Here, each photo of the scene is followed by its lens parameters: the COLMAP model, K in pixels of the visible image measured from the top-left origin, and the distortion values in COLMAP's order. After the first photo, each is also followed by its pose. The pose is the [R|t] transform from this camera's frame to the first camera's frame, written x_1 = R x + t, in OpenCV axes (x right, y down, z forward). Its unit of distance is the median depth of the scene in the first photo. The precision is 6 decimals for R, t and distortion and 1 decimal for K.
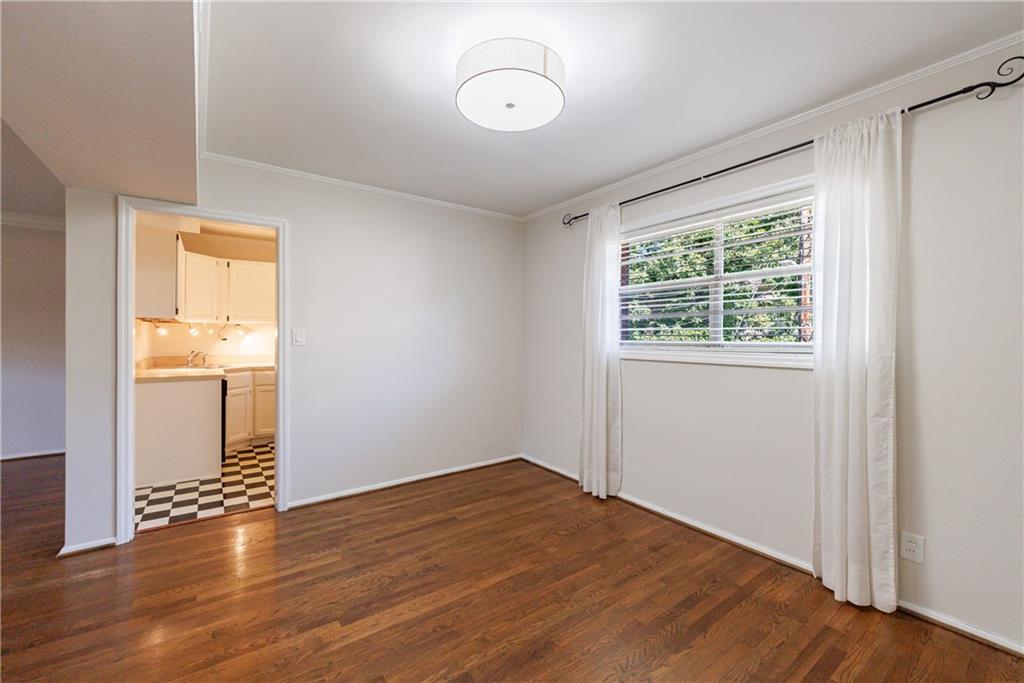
lens RADIAL K [[417.4, 0, 508.6], [0, 417.4, 337.3], [0, 0, 1]] dist [0.013183, -0.006596]
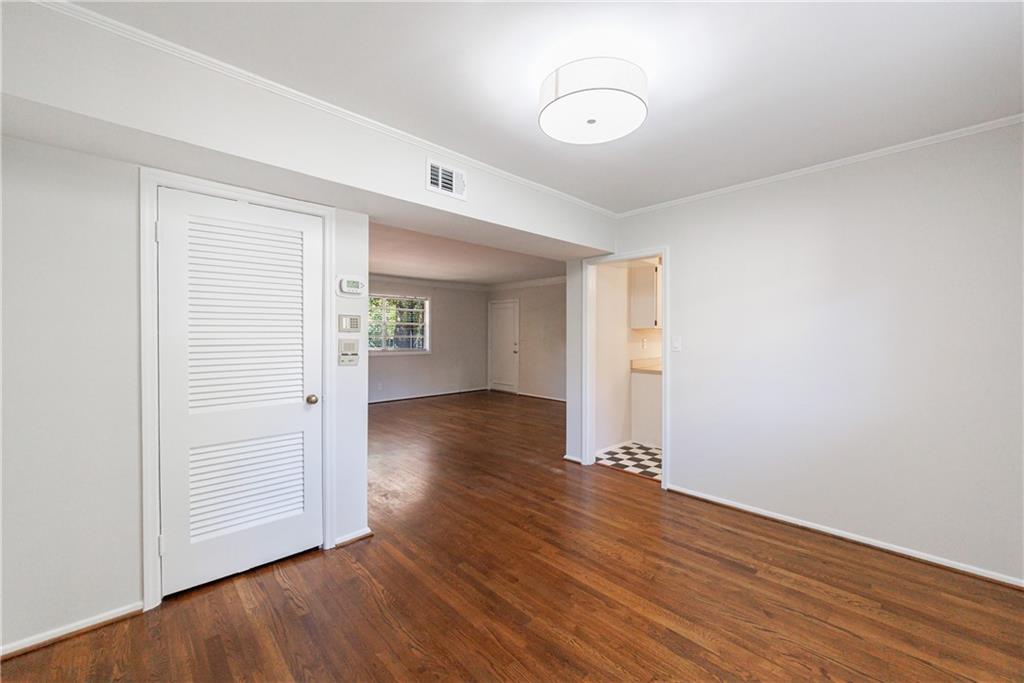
lens RADIAL K [[417.4, 0, 508.6], [0, 417.4, 337.3], [0, 0, 1]] dist [0.013183, -0.006596]
pose [[0.128034, 0.003996, -0.991762, 0.625497], [-0.003560, 0.999987, 0.003570, -0.022190], [0.991763, 0.003074, 0.128047, 0.430934]]
